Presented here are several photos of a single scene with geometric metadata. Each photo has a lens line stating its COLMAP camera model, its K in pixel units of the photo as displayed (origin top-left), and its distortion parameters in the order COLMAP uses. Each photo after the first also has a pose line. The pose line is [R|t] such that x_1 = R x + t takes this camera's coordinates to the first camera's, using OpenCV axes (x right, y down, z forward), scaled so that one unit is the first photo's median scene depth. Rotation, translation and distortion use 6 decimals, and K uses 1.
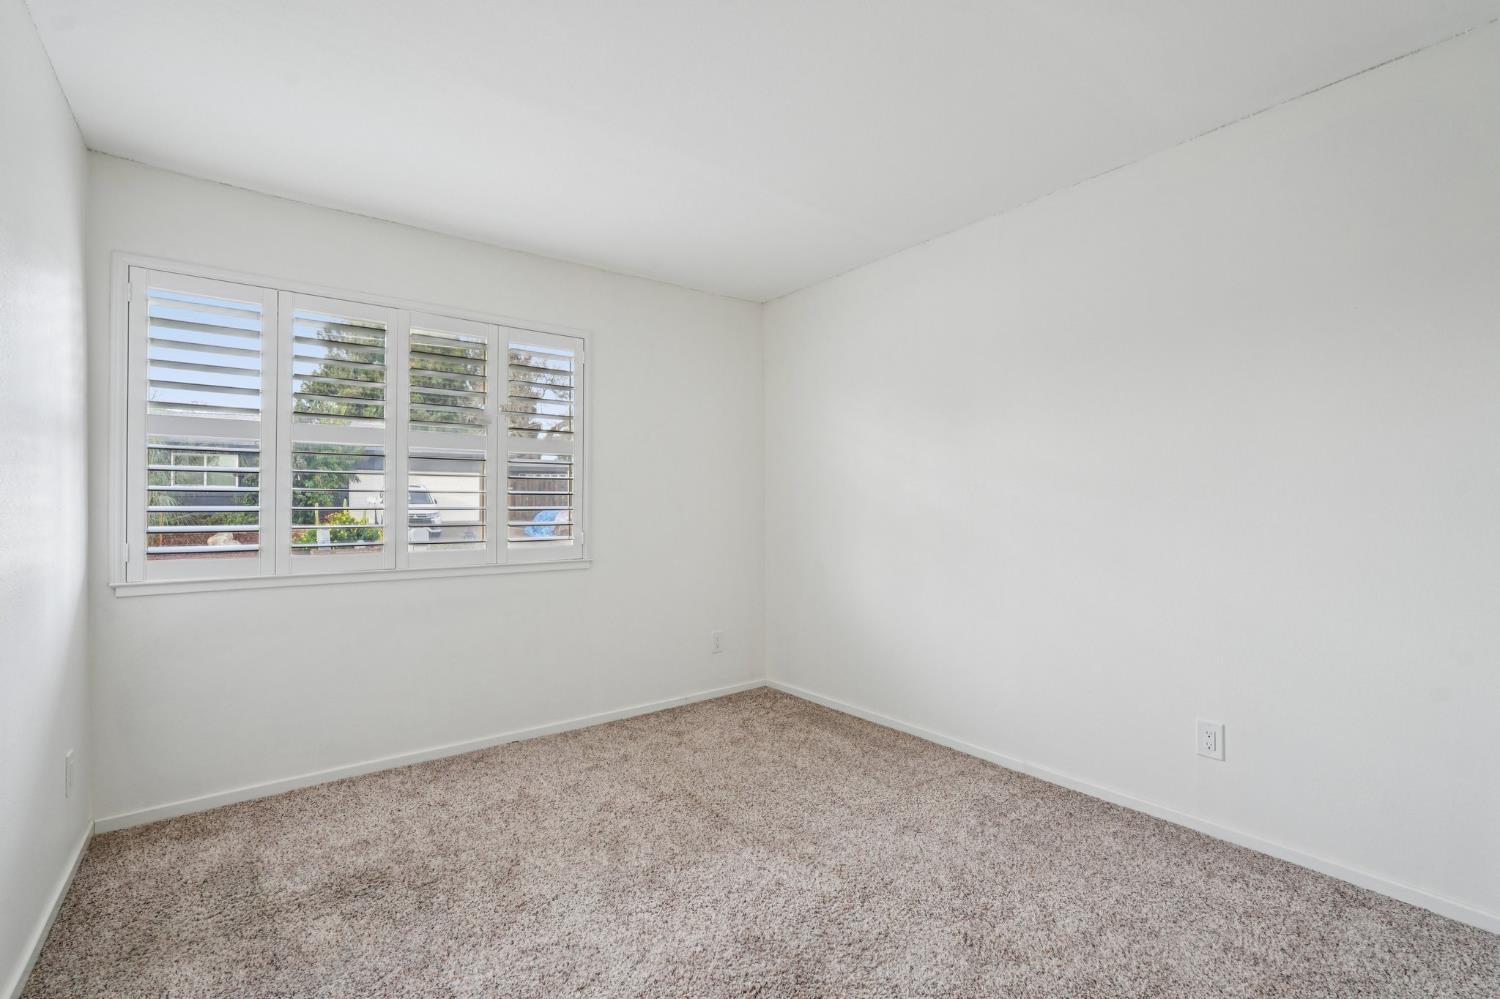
lens RADIAL K [[669.6, 0, 759.7], [0, 669.6, 510.2], [0, 0, 1]] dist [-0.011485, 0.000606]
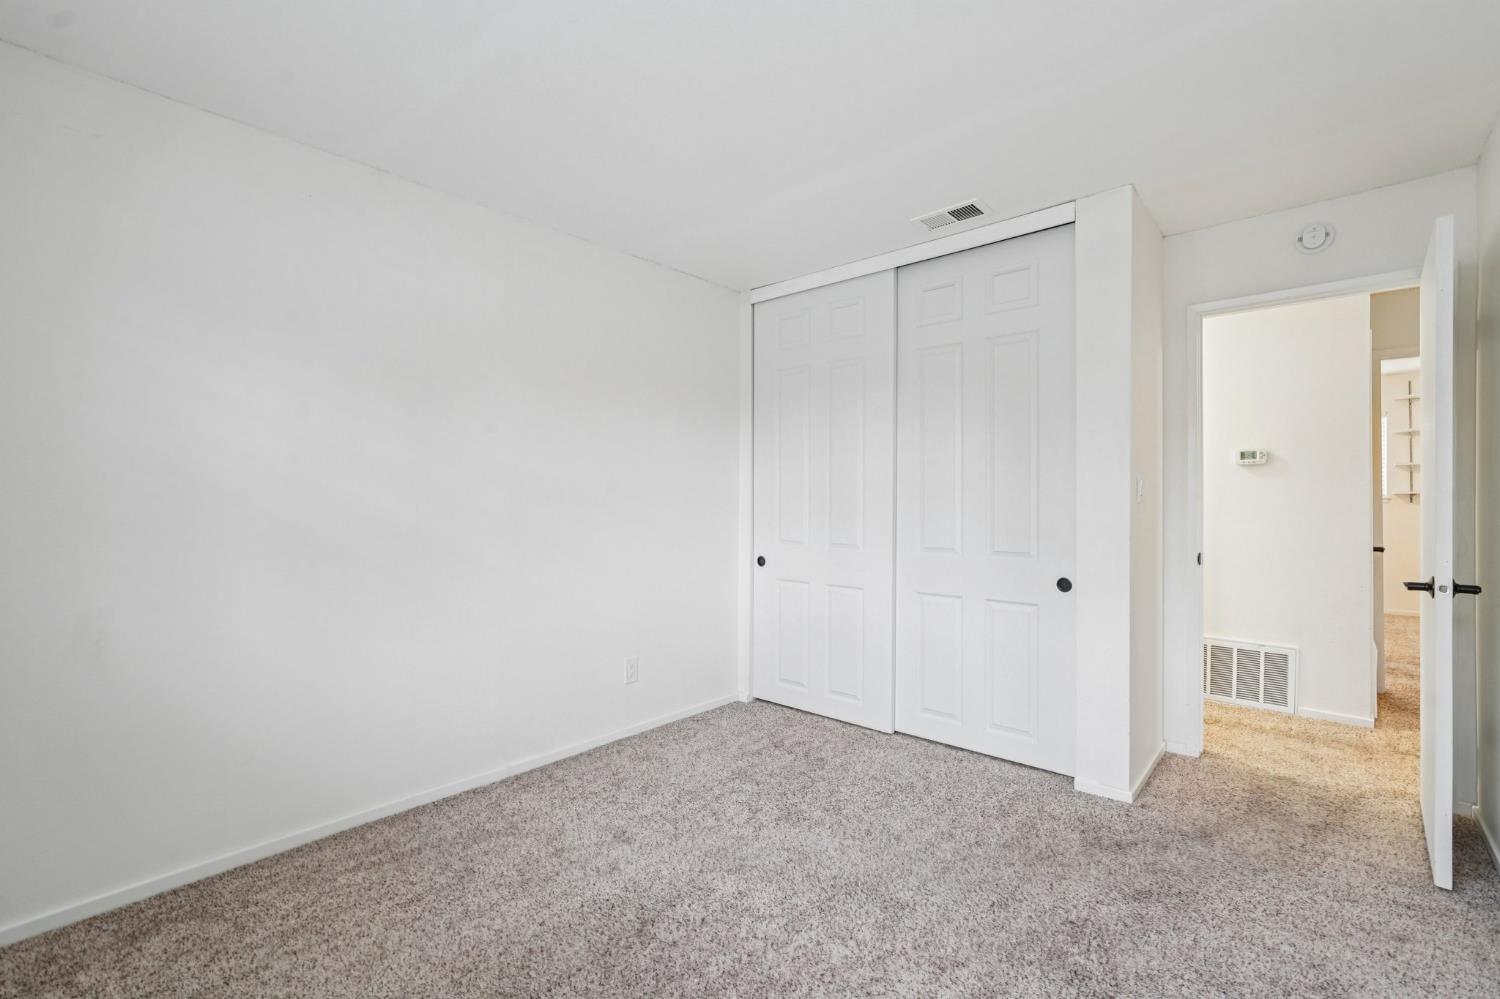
lens RADIAL K [[669.6, 0, 747.2], [0, 669.6, 501.6], [0, 0, 1]] dist [-0.011485, 0.000606]
pose [[-0.185803, 0.000856, 0.982587, -0.764247], [0.010350, 0.999946, 0.001086, -0.022661], [-0.982532, 0.010372, -0.185802, 0.954608]]
